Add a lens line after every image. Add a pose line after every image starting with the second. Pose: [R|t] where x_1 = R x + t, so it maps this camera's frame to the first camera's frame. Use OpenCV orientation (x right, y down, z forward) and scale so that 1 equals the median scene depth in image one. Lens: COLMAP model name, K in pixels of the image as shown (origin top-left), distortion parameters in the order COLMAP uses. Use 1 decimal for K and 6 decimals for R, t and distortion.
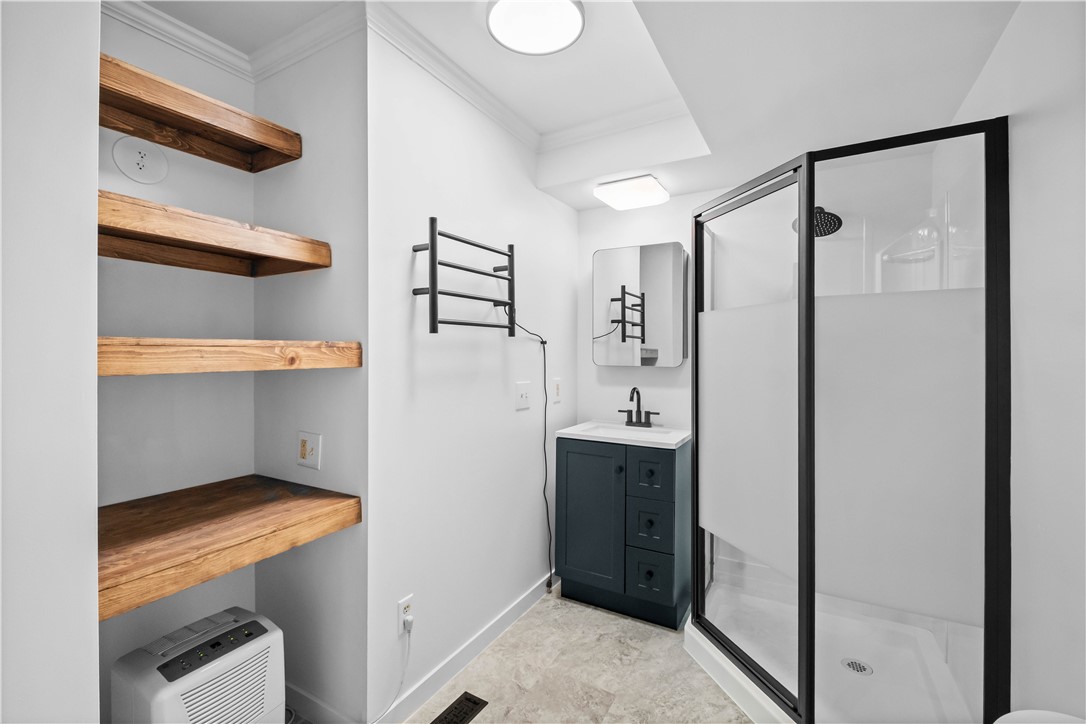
lens RADIAL K [[470.2, 0, 540.0], [0, 470.2, 362.6], [0, 0, 1]] dist [0.000909, -0.000127]
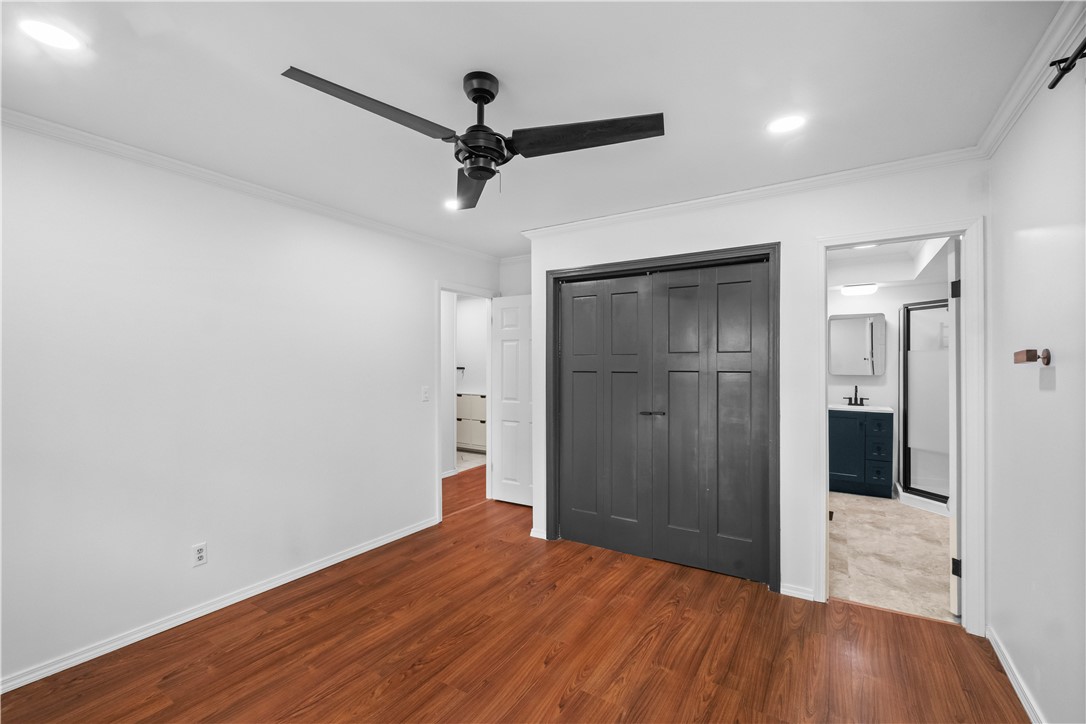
lens RADIAL K [[490.2, 0, 543.0], [0, 490.2, 362.0], [0, 0, 1]] dist [-0.000533, -0.000121]
pose [[0.999657, -0.001972, -0.026107, -1.108121], [0.001703, 0.999945, -0.010336, -0.029168], [0.026126, 0.010288, 0.999606, -1.145866]]
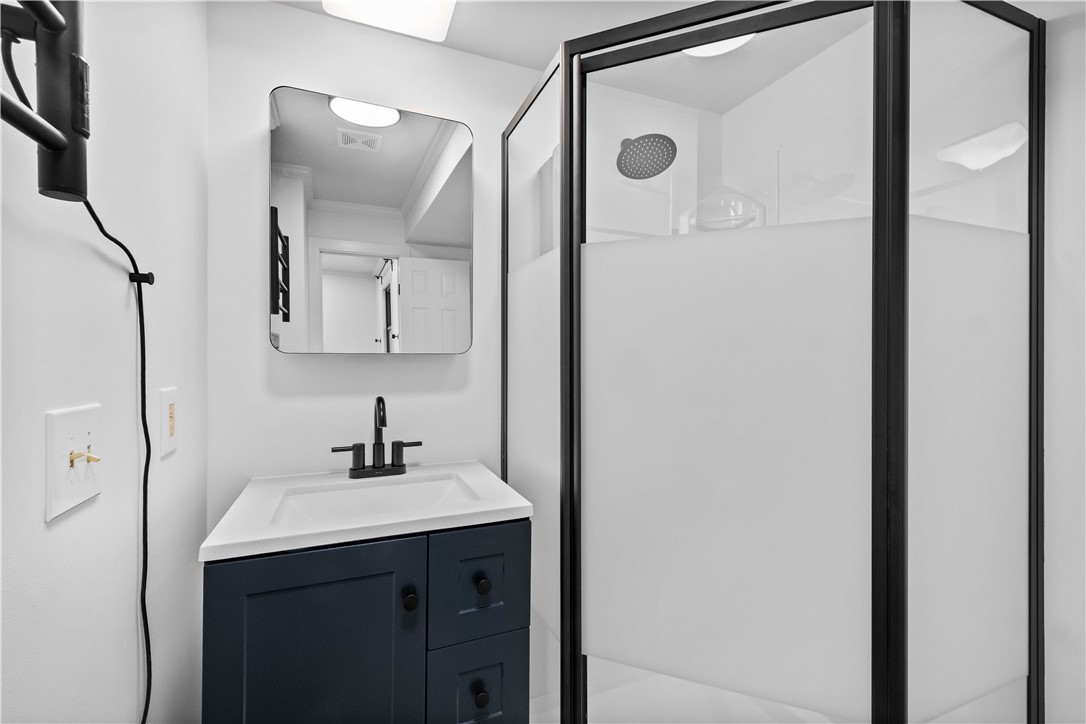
lens RADIAL K [[470.2, 0, 540.0], [0, 470.2, 362.6], [0, 0, 1]] dist [0.000909, -0.000127]
pose [[0.616531, -0.012608, 0.787230, -0.079866], [0.012284, 0.999904, 0.006393, 0.016970], [-0.787235, 0.005729, 0.616627, 0.596840]]
